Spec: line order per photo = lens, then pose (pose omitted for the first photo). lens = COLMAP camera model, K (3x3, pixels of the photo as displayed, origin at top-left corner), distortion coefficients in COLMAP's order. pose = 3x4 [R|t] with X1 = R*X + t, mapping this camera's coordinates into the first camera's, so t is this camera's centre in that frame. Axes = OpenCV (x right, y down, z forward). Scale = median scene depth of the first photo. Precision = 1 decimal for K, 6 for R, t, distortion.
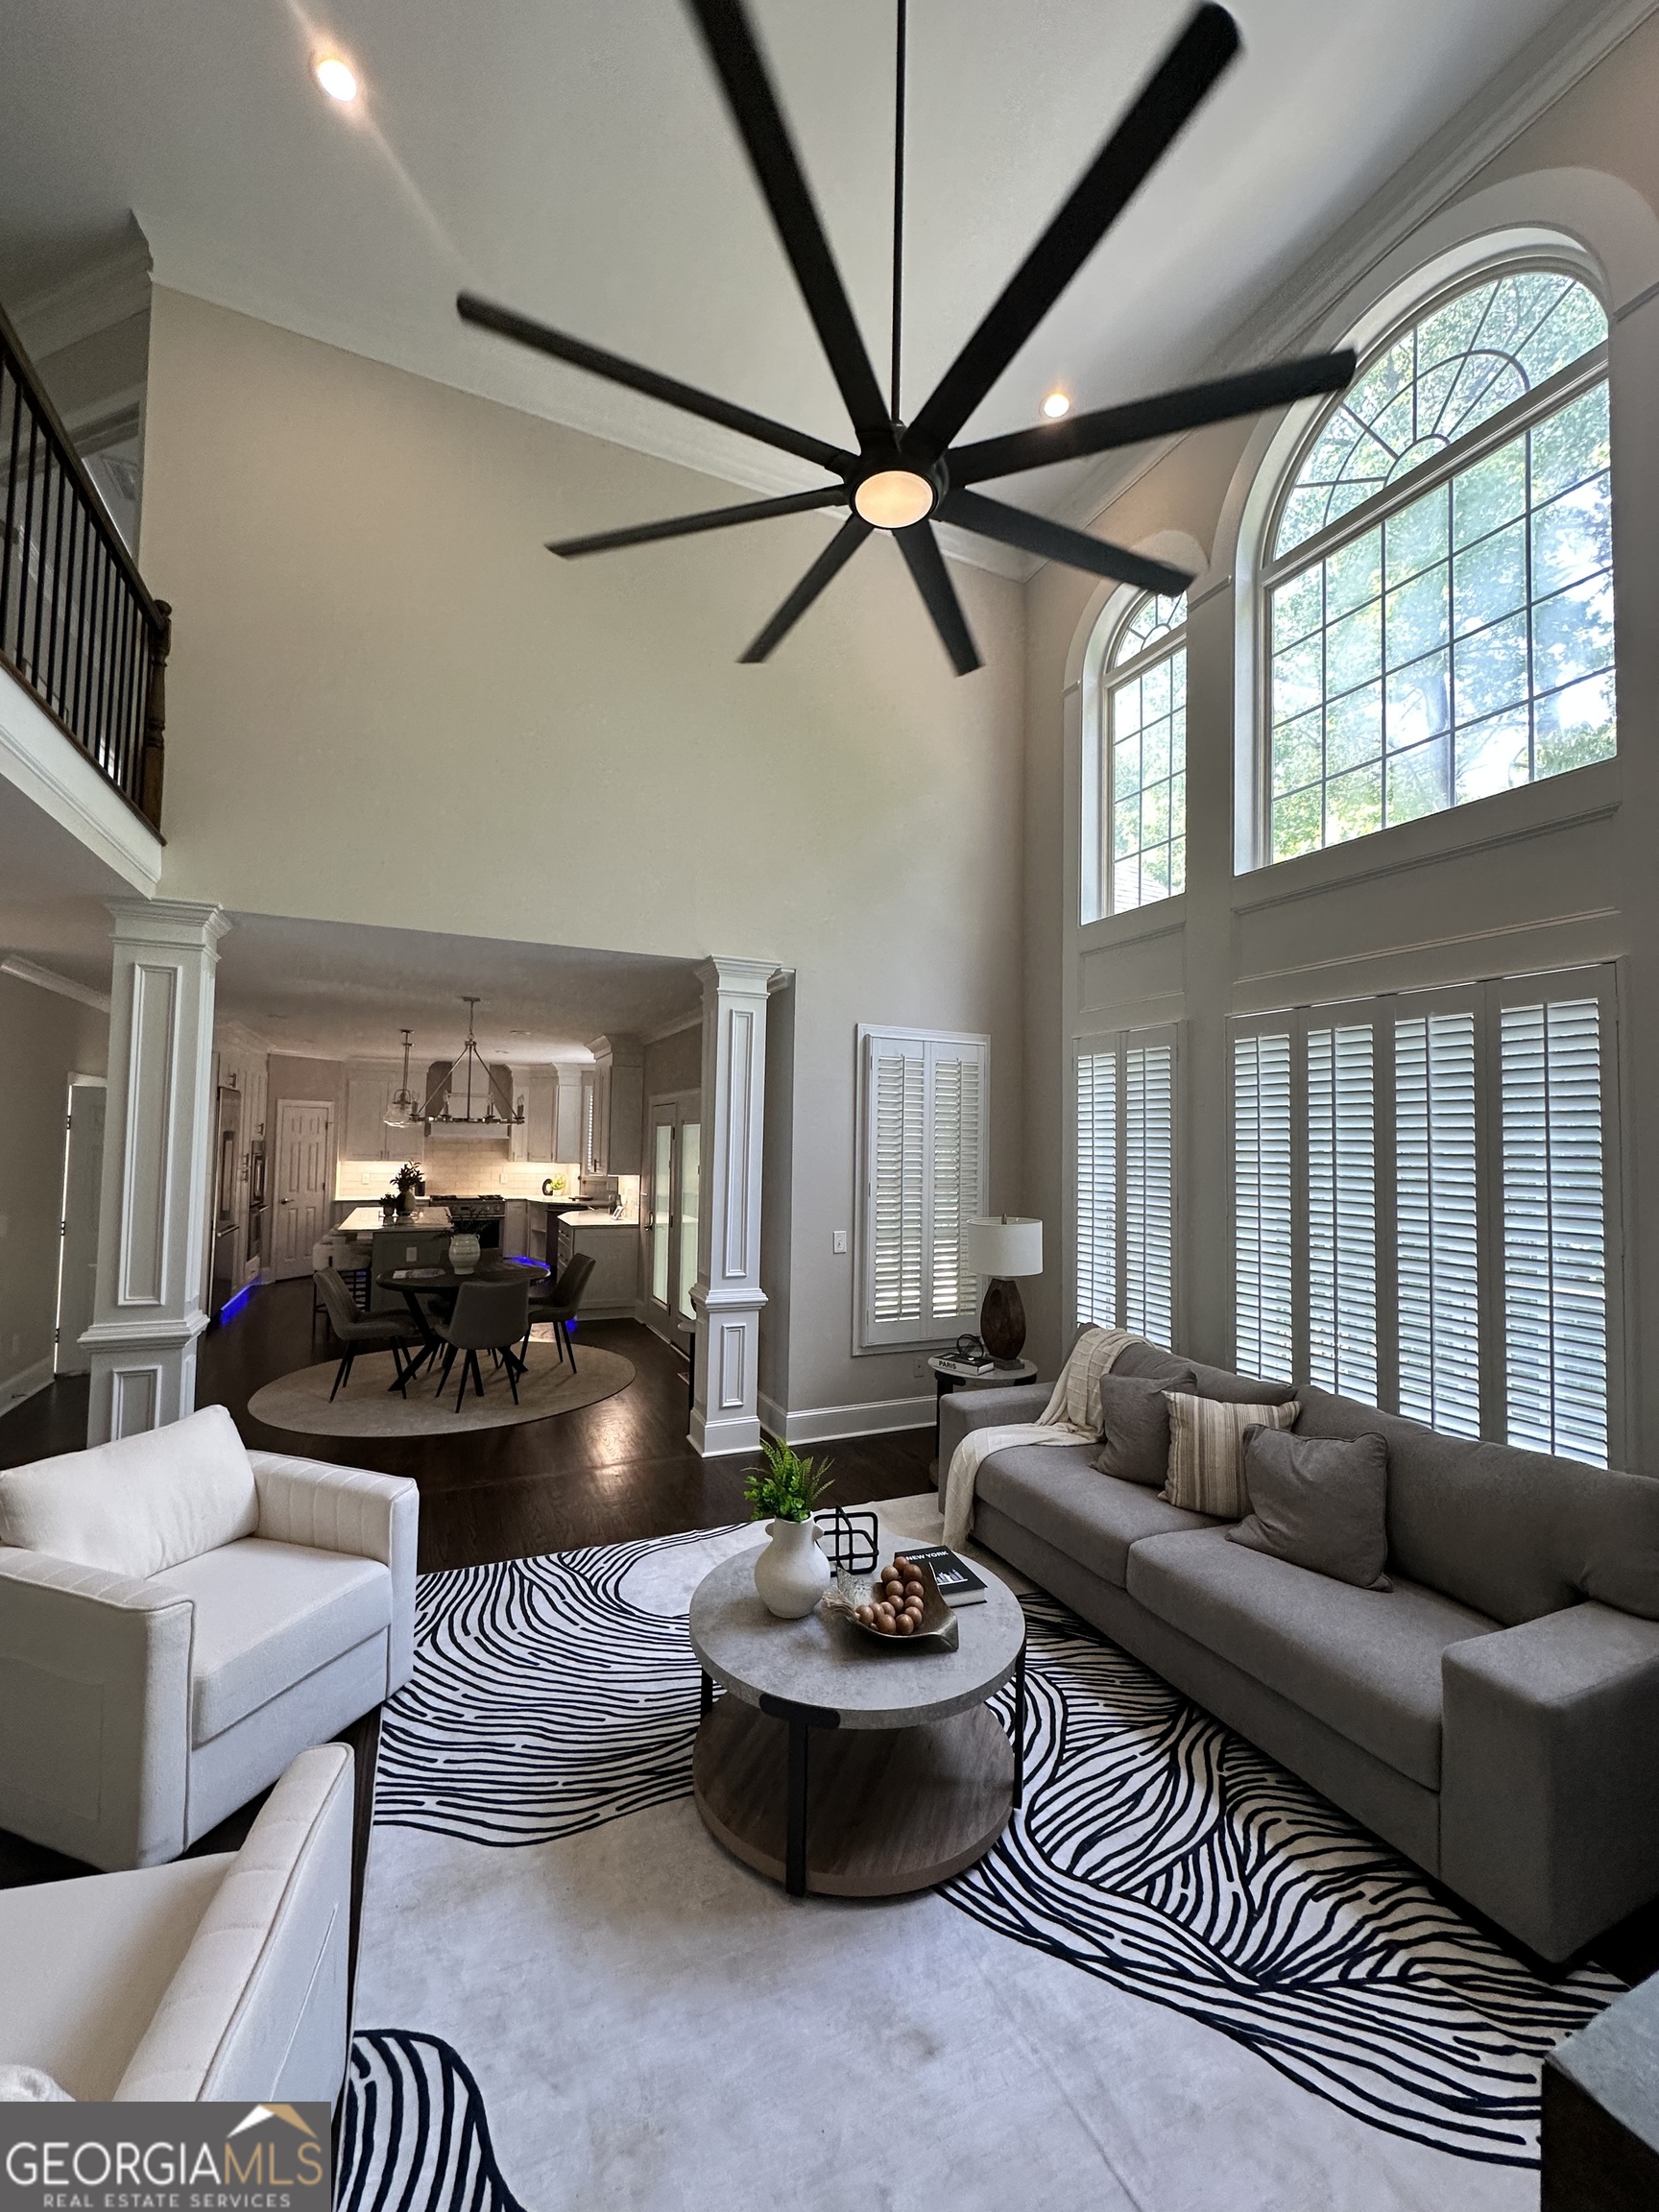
lens RADIAL K [[887.0, 0, 829.3], [0, 887.0, 1107.7], [0, 0, 1]] dist [-0.001222, 0.000249]
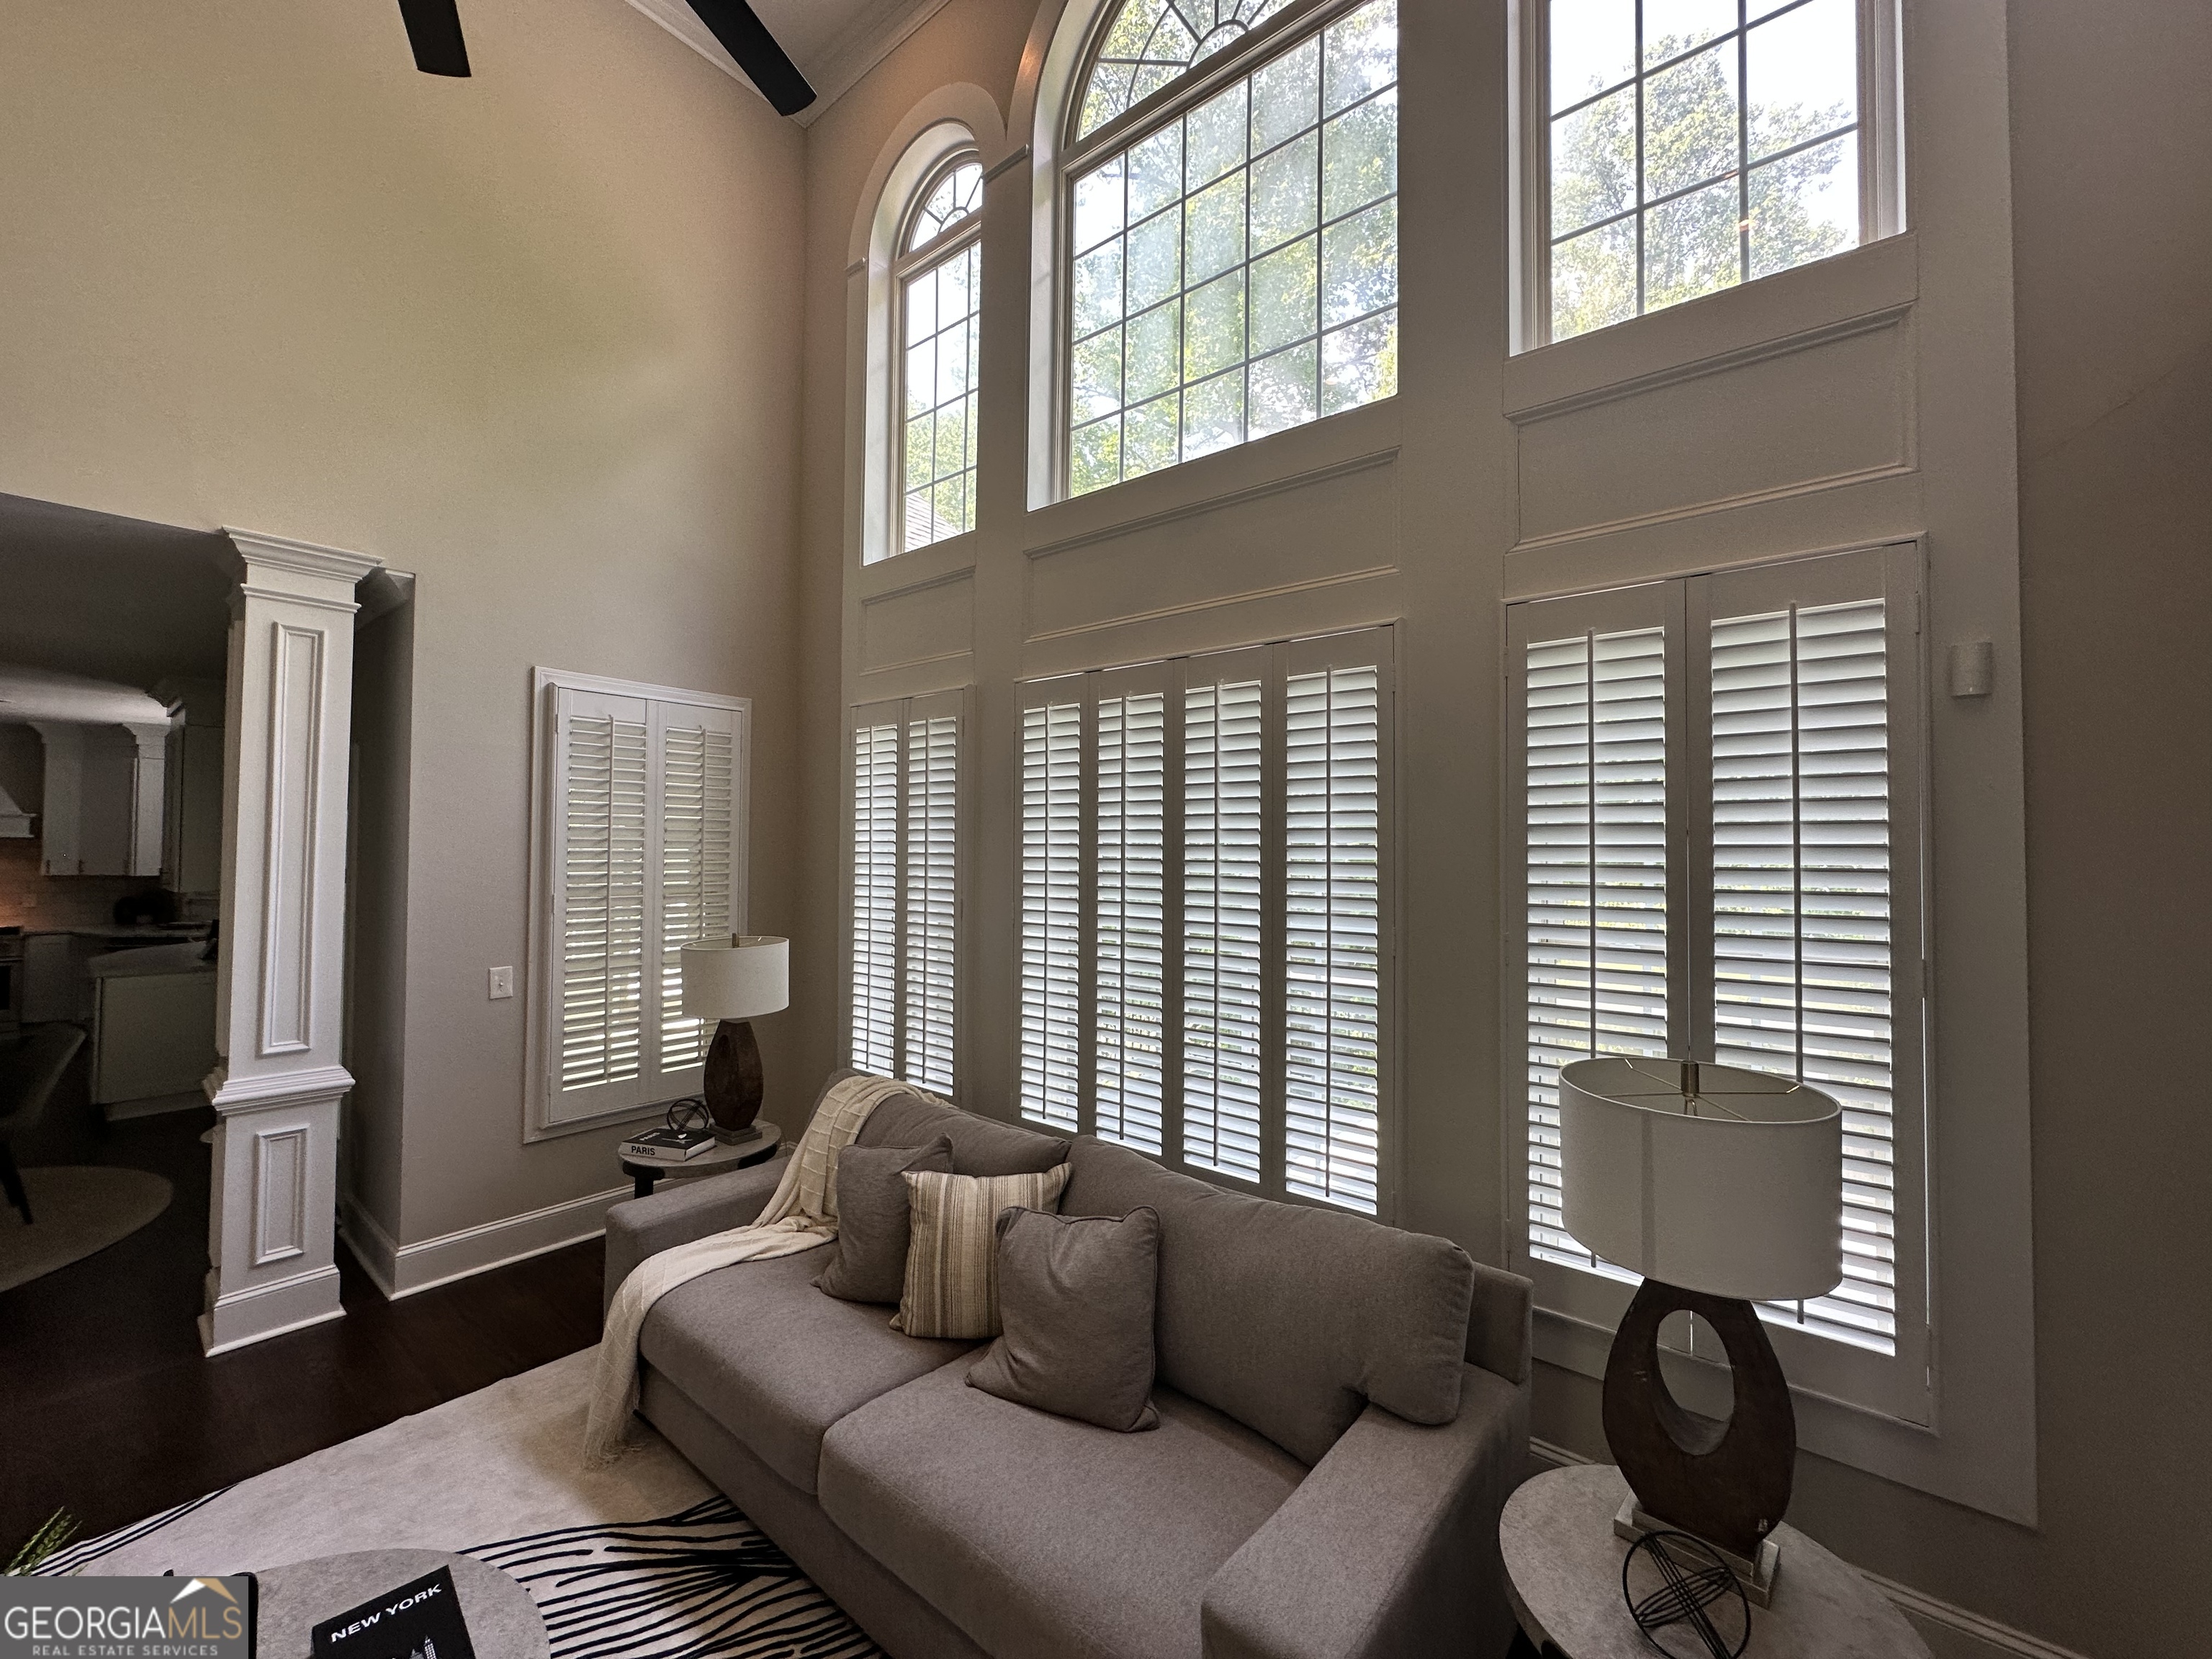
lens RADIAL K [[887.0, 0, 1109.0], [0, 887.0, 828.0], [0, 0, 1]] dist [-0.001222, 0.000249]
pose [[0.899880, 0.000171, 0.436138, 0.177764], [-0.010242, 0.999732, 0.020740, 0.016632], [-0.436018, -0.023130, 0.899641, 0.234033]]
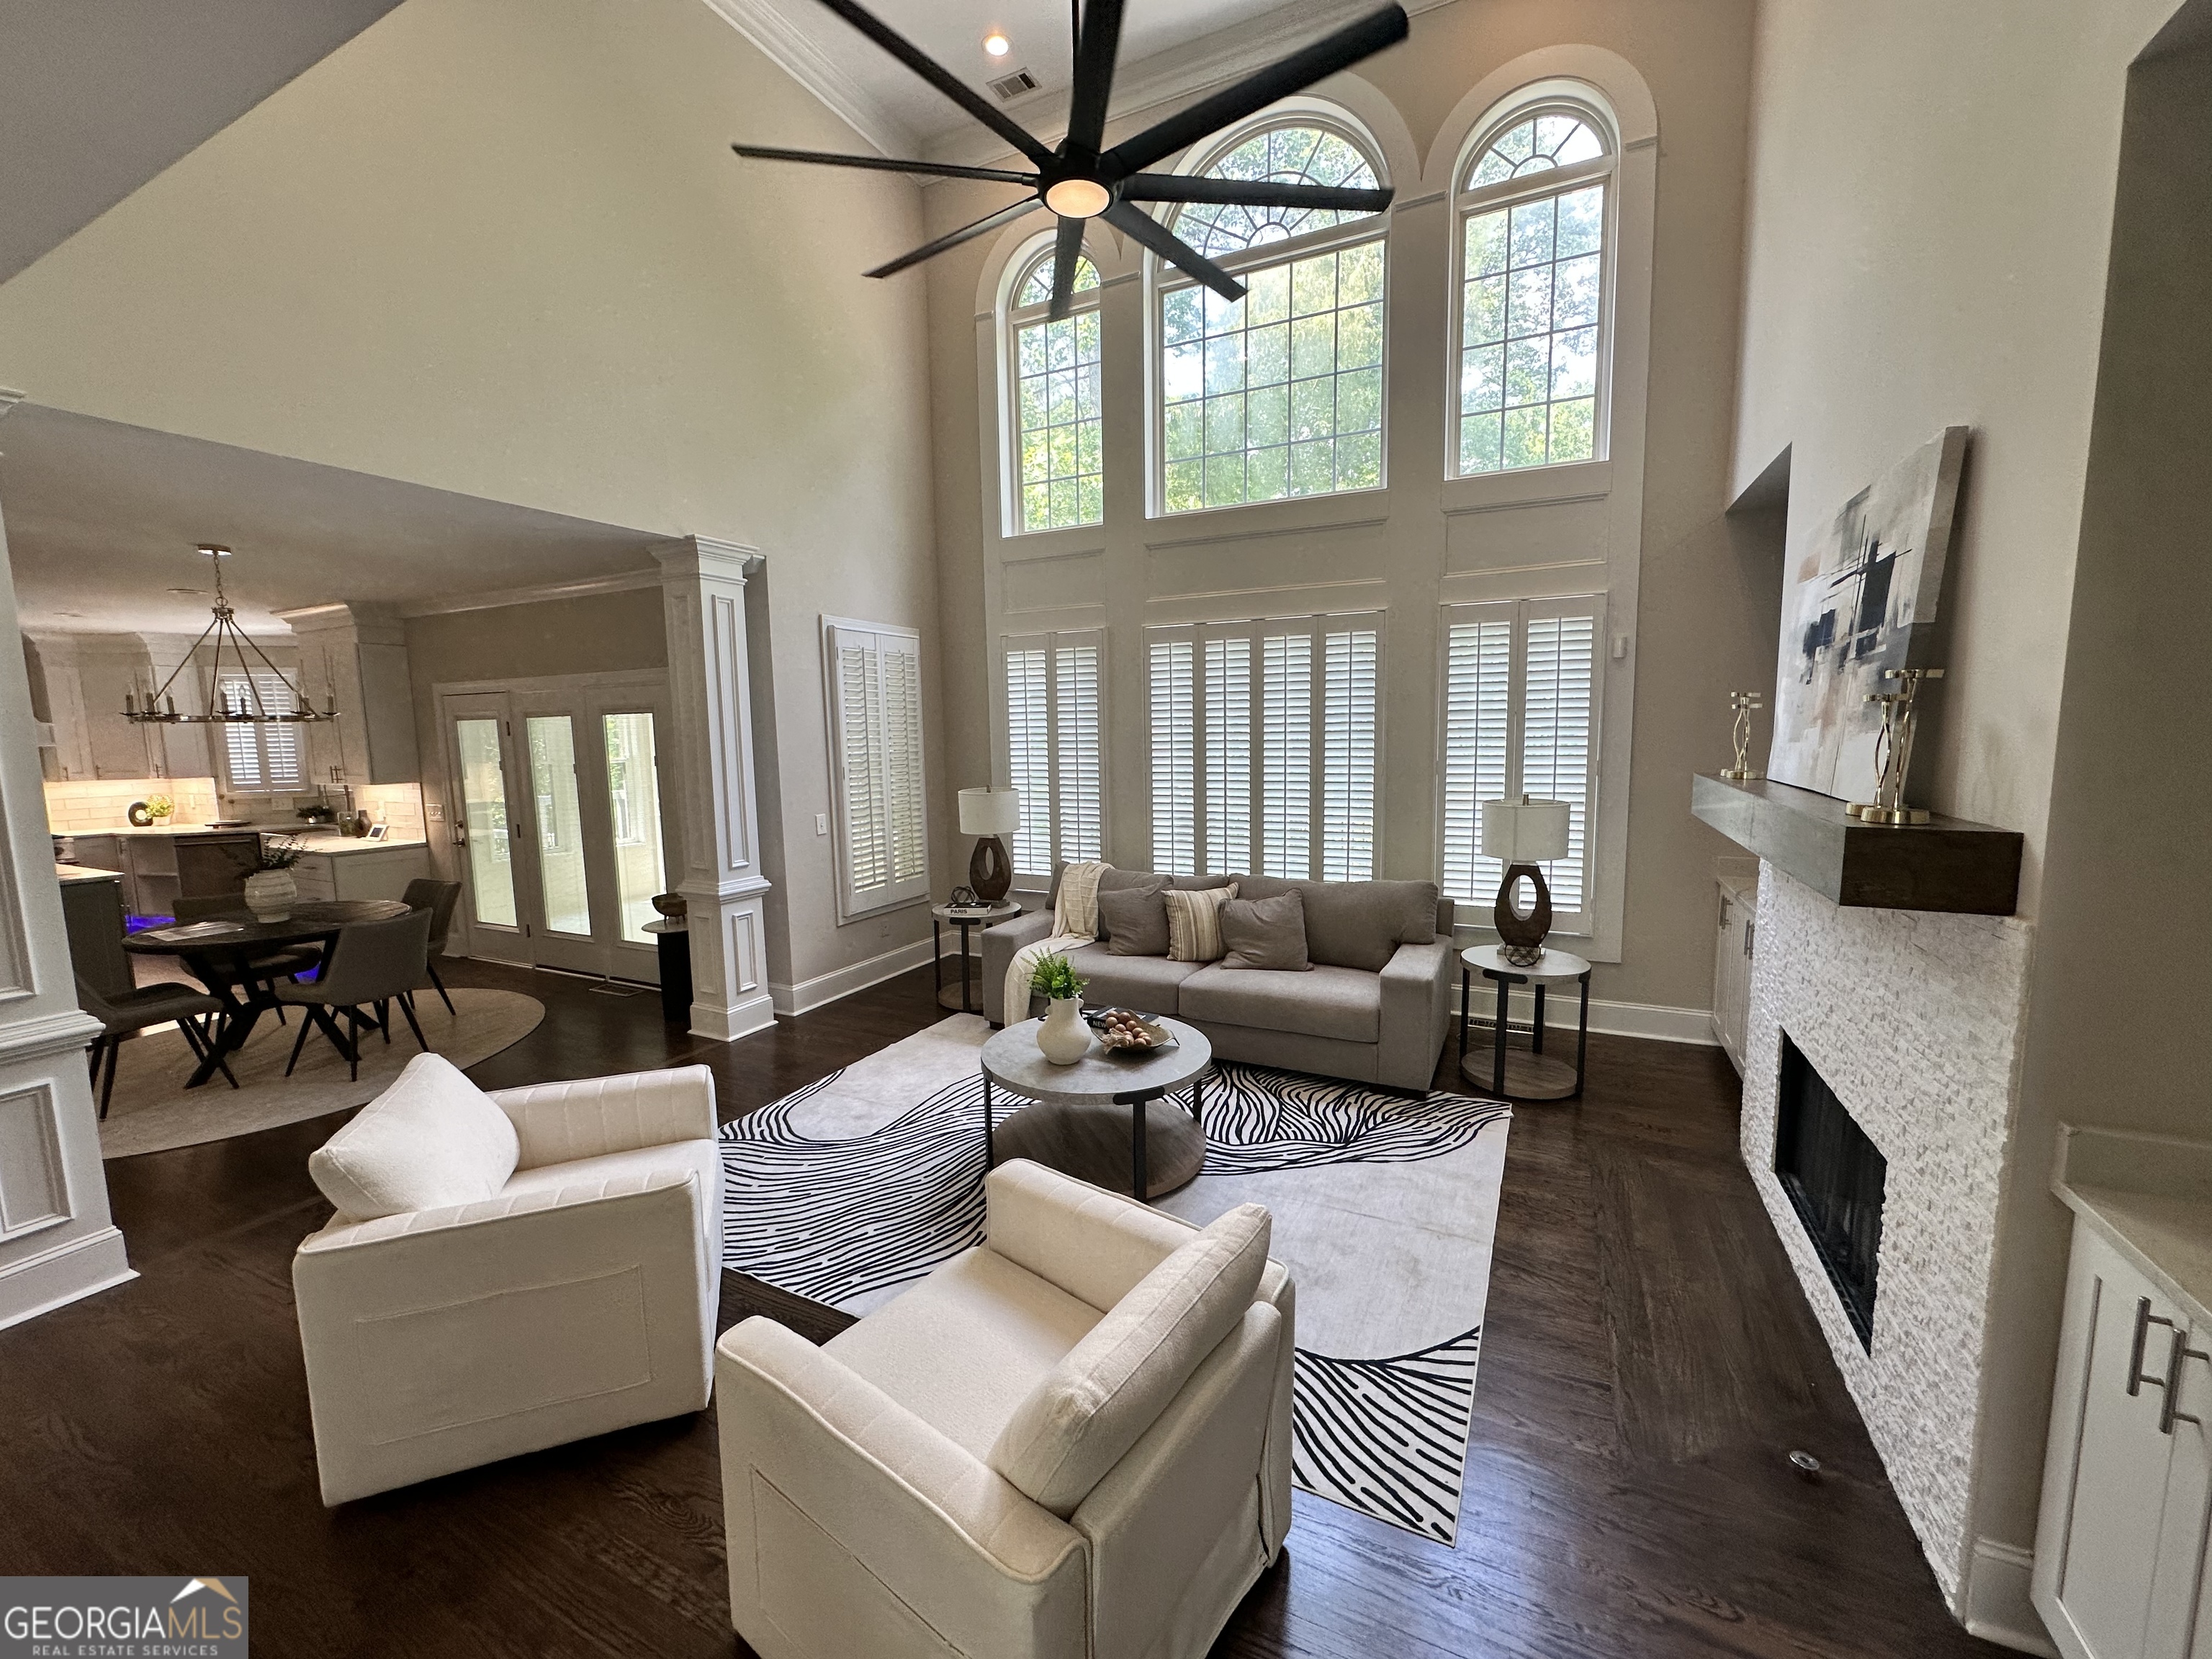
lens RADIAL K [[887.0, 0, 1111.6], [0, 887.0, 834.8], [0, 0, 1]] dist [-0.001222, 0.000249]
pose [[0.772997, -0.107014, 0.625319, -0.504059], [0.005849, 0.986831, 0.161651, -0.008285], [-0.634382, -0.121298, 0.763443, -0.046940]]
